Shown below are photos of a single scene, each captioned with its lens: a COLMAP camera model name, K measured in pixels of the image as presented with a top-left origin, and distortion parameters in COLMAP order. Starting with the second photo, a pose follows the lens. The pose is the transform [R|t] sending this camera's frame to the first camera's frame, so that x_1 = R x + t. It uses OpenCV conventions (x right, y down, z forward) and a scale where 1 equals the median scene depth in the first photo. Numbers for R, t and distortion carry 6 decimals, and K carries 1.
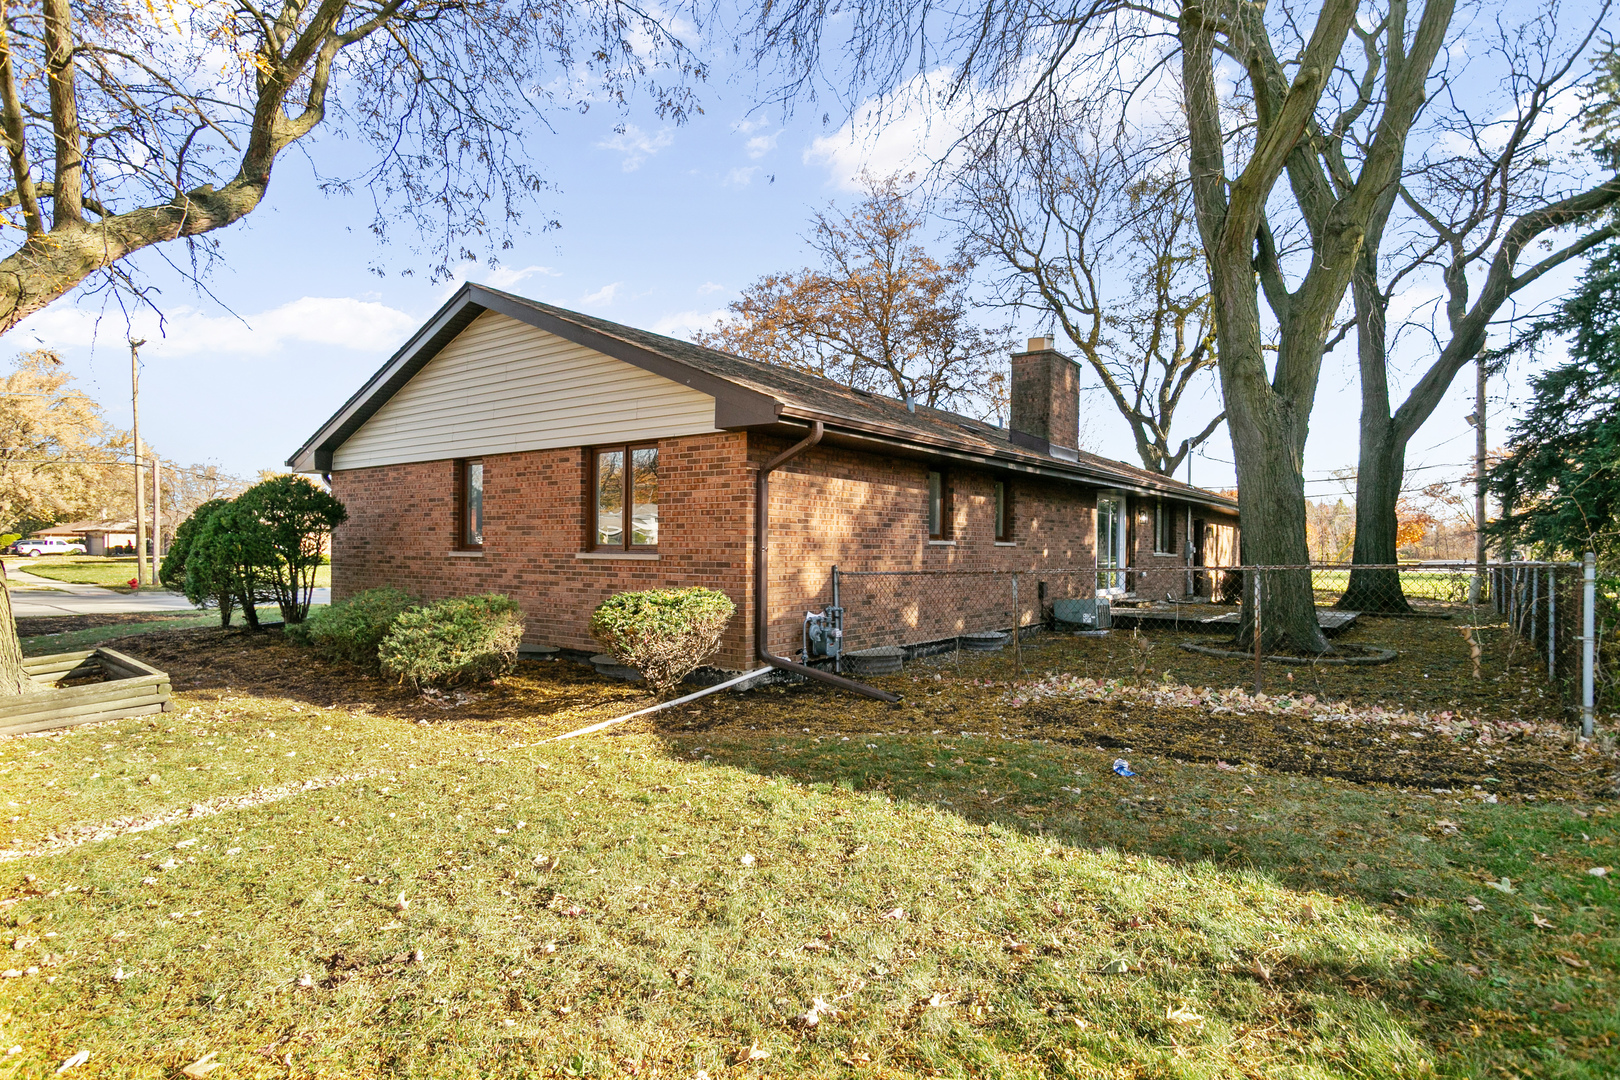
lens RADIAL K [[879.9, 0, 808.8], [0, 879.9, 543.1], [0, 0, 1]] dist [0.001751, 0.000245]
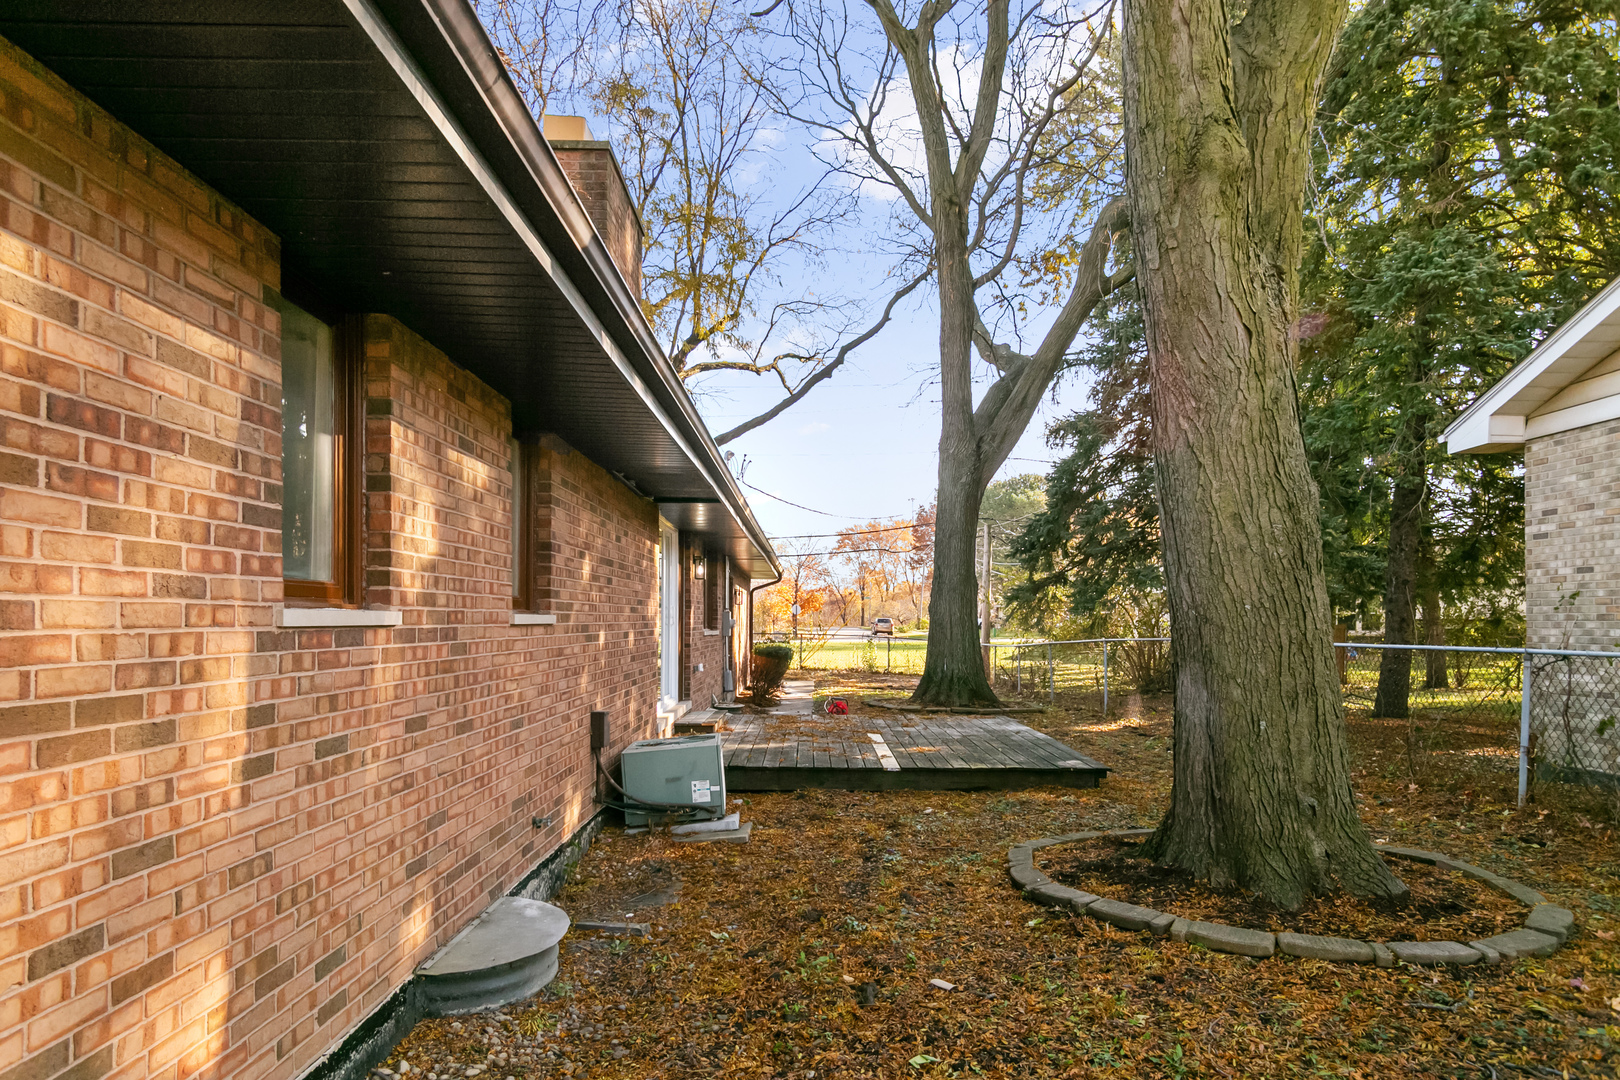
lens RADIAL K [[992.1, 0, 790.6], [0, 992.1, 623.9], [0, 0, 1]] dist [0.005302, 0.000098]
pose [[0.820431, -0.009803, 0.571662, 0.094171], [0.003332, 0.999918, 0.012364, -0.001703], [-0.571736, -0.008240, 0.820396, 0.691426]]
